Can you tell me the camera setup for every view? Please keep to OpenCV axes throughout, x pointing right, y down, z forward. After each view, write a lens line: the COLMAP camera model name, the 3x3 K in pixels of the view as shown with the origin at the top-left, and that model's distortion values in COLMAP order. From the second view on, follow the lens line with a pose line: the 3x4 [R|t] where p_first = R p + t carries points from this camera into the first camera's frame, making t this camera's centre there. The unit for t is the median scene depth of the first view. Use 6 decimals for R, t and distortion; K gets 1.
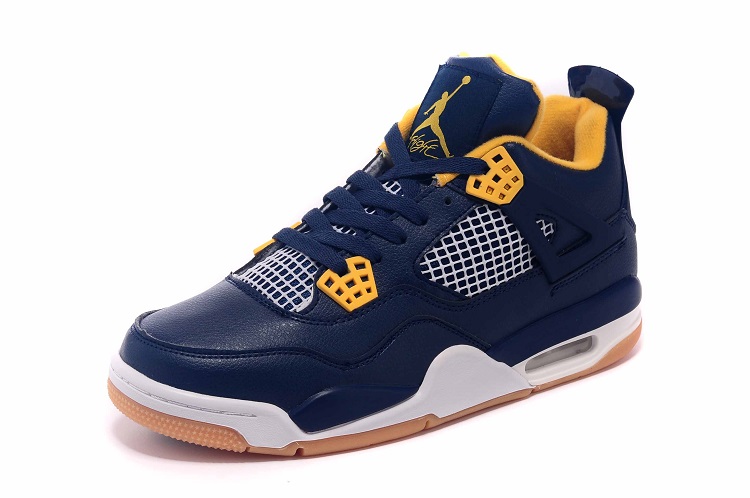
lens RADIAL K [[2067.1, 0, 372.5], [0, 2067.1, 242.2], [0, 0, 1]] dist [-0.041007, 0.000000]
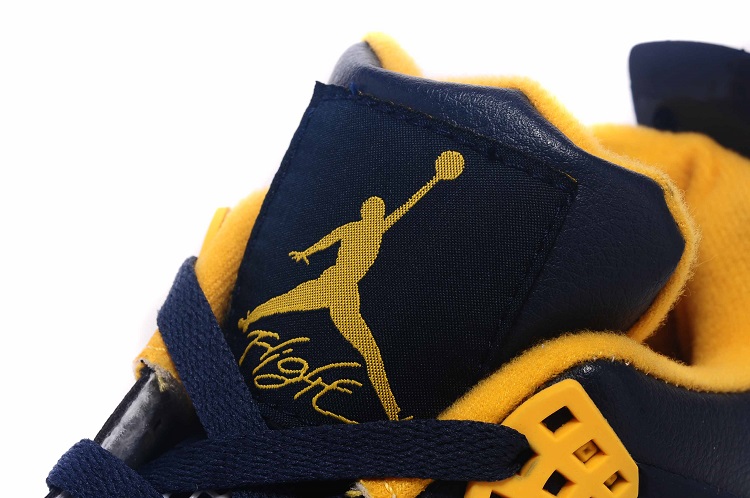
lens RADIAL K [[2067.1, 0, 379.1], [0, 2067.1, 247.2], [0, 0, 1]] dist [-0.041007, 0.000000]
pose [[0.977170, -0.055084, 0.205193, -0.026322], [0.028930, 0.991308, 0.128345, -0.105401], [-0.210479, -0.119479, 0.970270, 0.713325]]
